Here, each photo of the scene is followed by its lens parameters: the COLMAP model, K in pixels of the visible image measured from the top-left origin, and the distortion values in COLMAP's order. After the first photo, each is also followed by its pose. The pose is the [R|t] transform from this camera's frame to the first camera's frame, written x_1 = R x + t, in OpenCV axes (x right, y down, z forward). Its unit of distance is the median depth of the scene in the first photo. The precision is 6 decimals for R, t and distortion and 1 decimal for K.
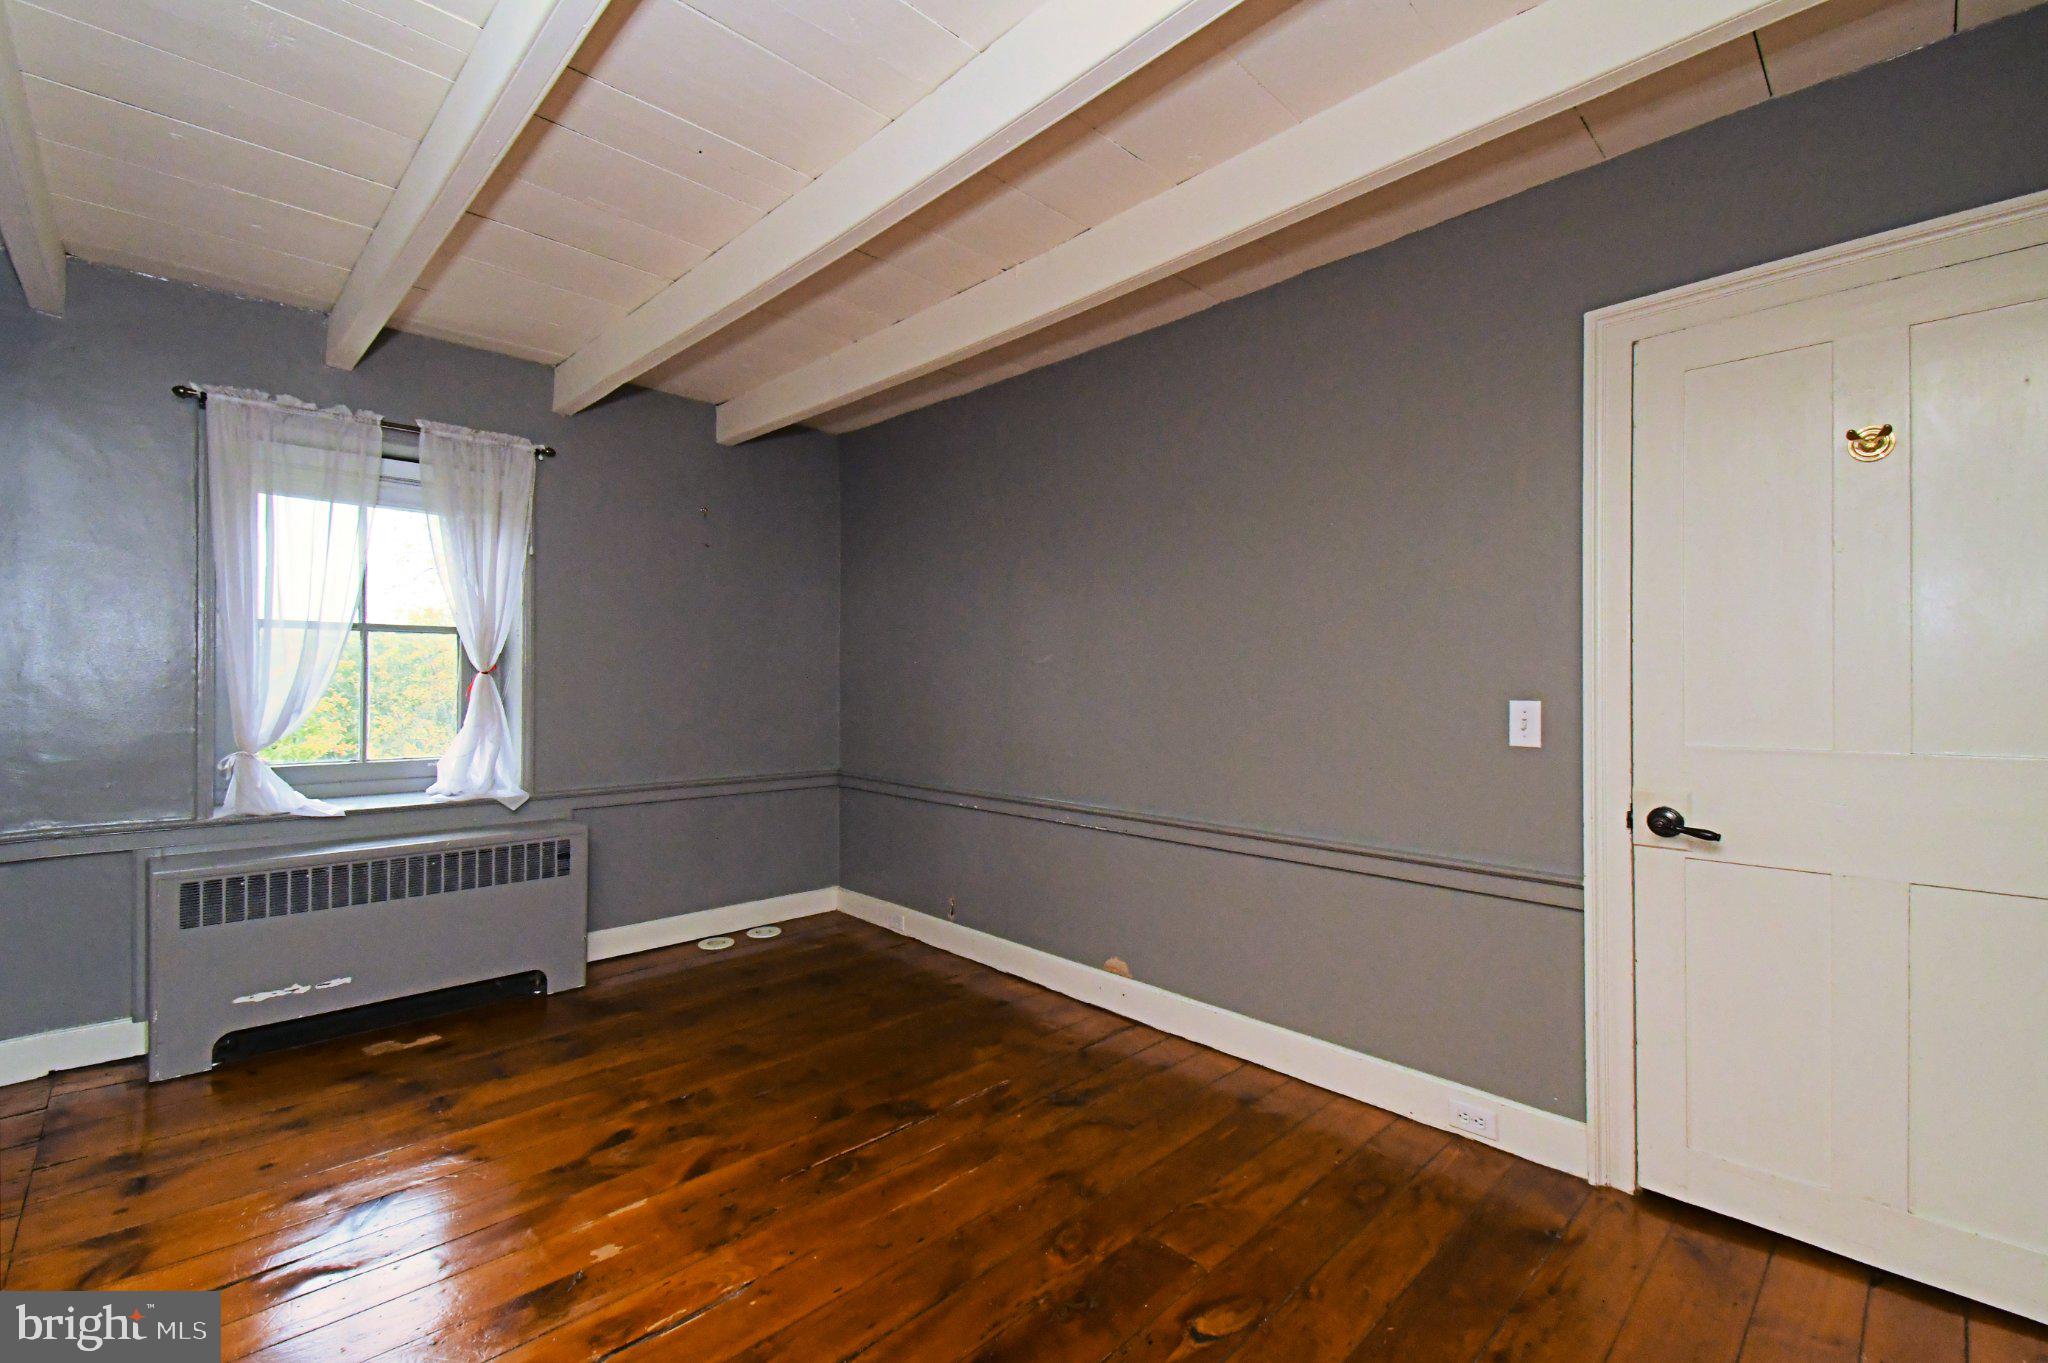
lens RADIAL K [[893.9, 0, 1023.3], [0, 893.9, 685.1], [0, 0, 1]] dist [0.084258, -0.045090]
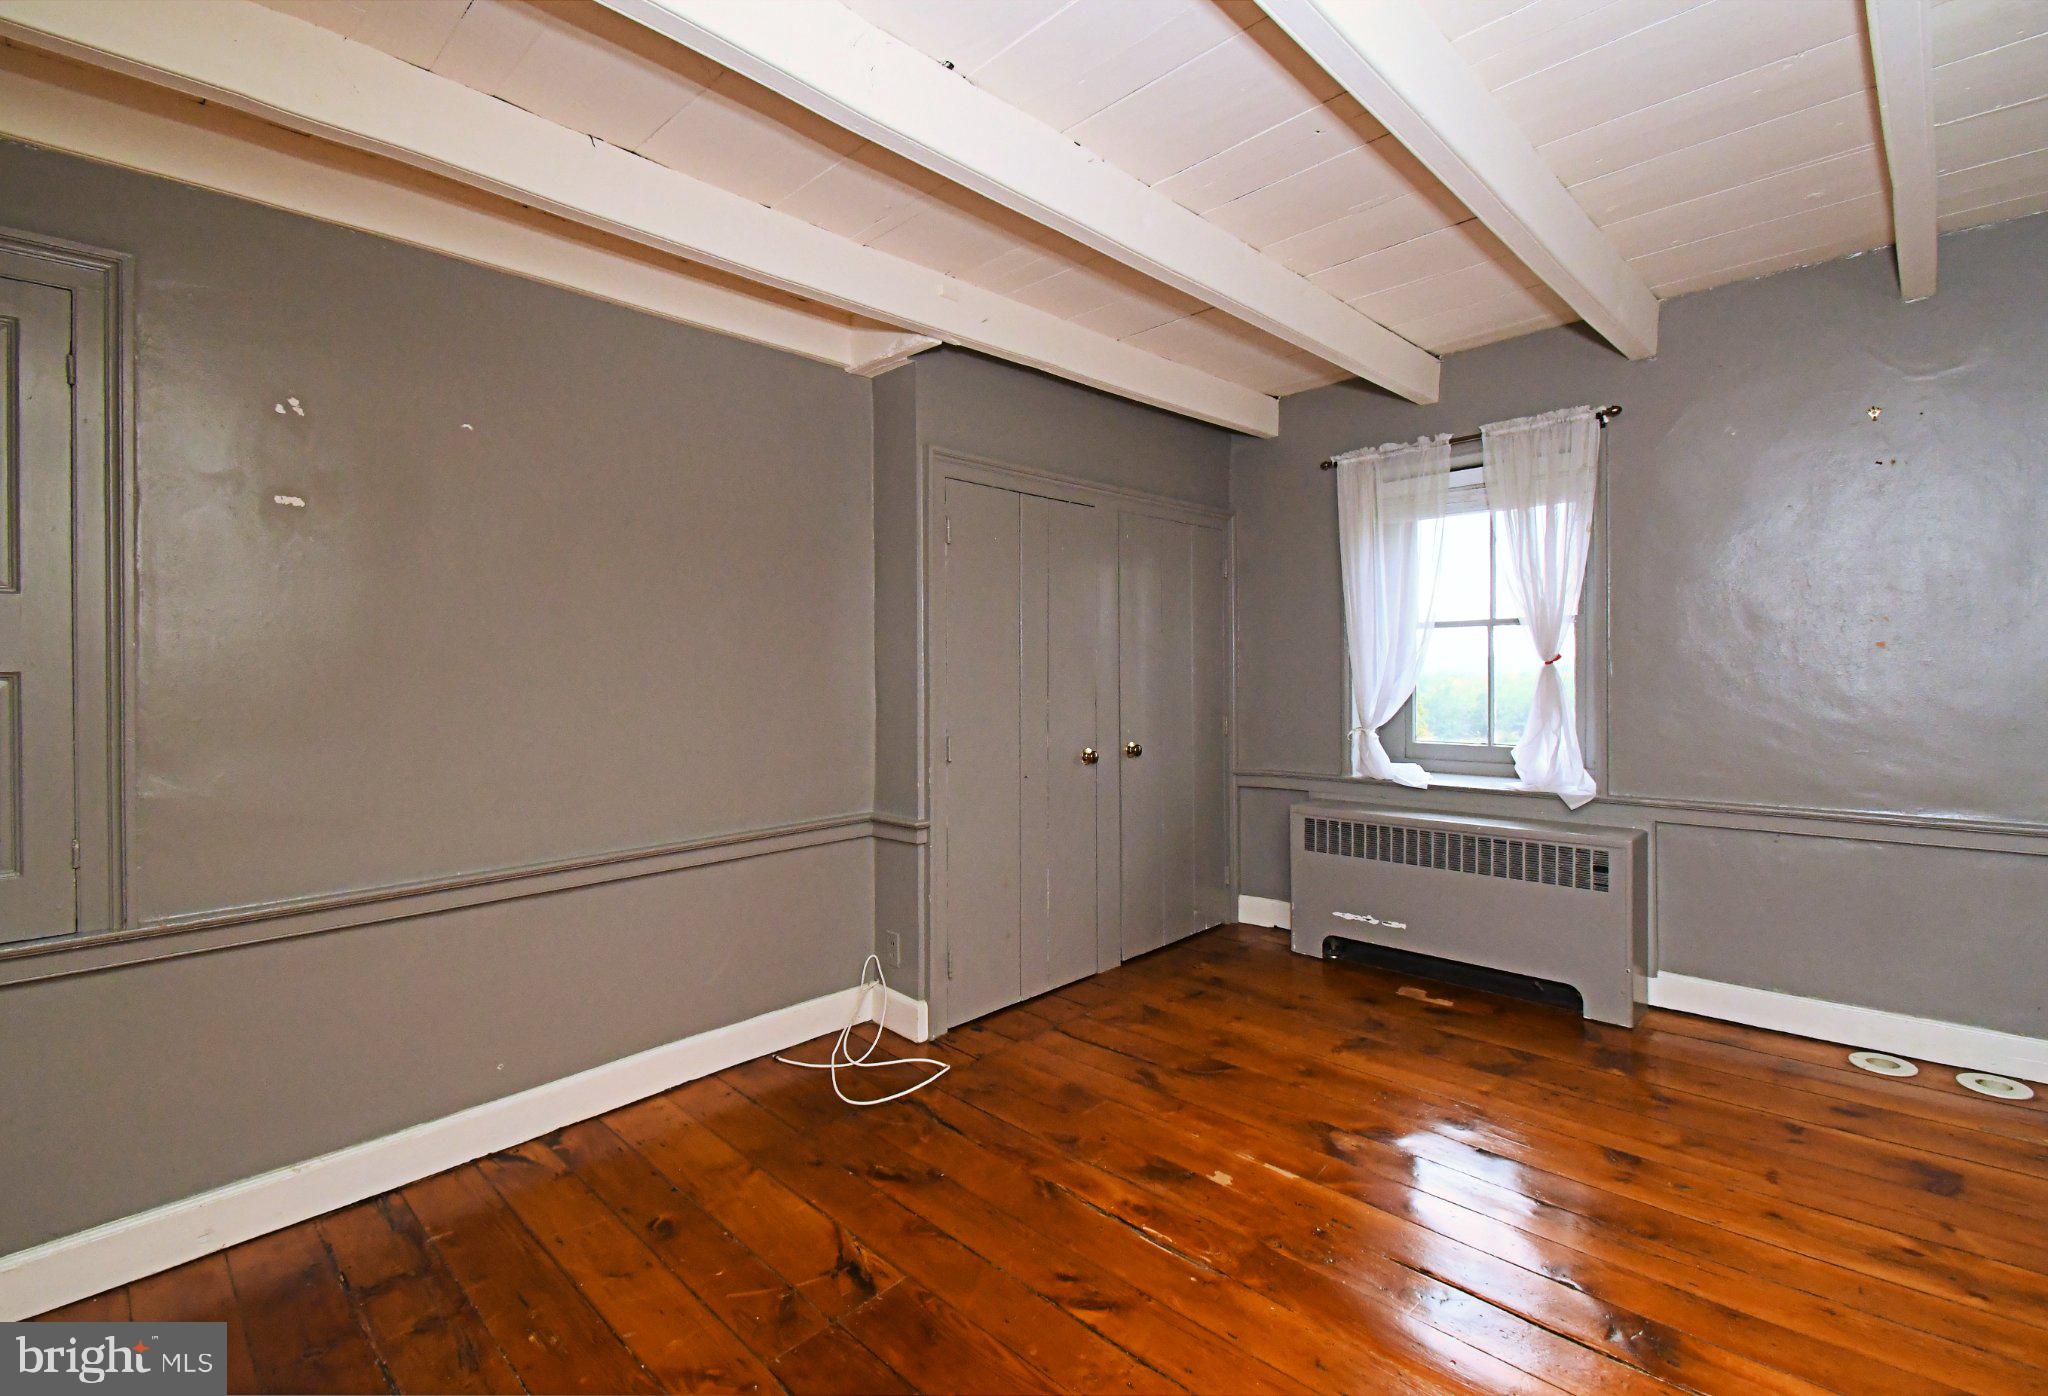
lens RADIAL K [[910.5, 0, 987.8], [0, 910.5, 678.7], [0, 0, 1]] dist [0.023689, -0.019050]
pose [[0.000180, -0.003743, -0.999993, 0.408454], [0.005482, 0.999978, -0.003742, 0.004275], [0.999985, -0.005481, 0.000201, 0.439402]]
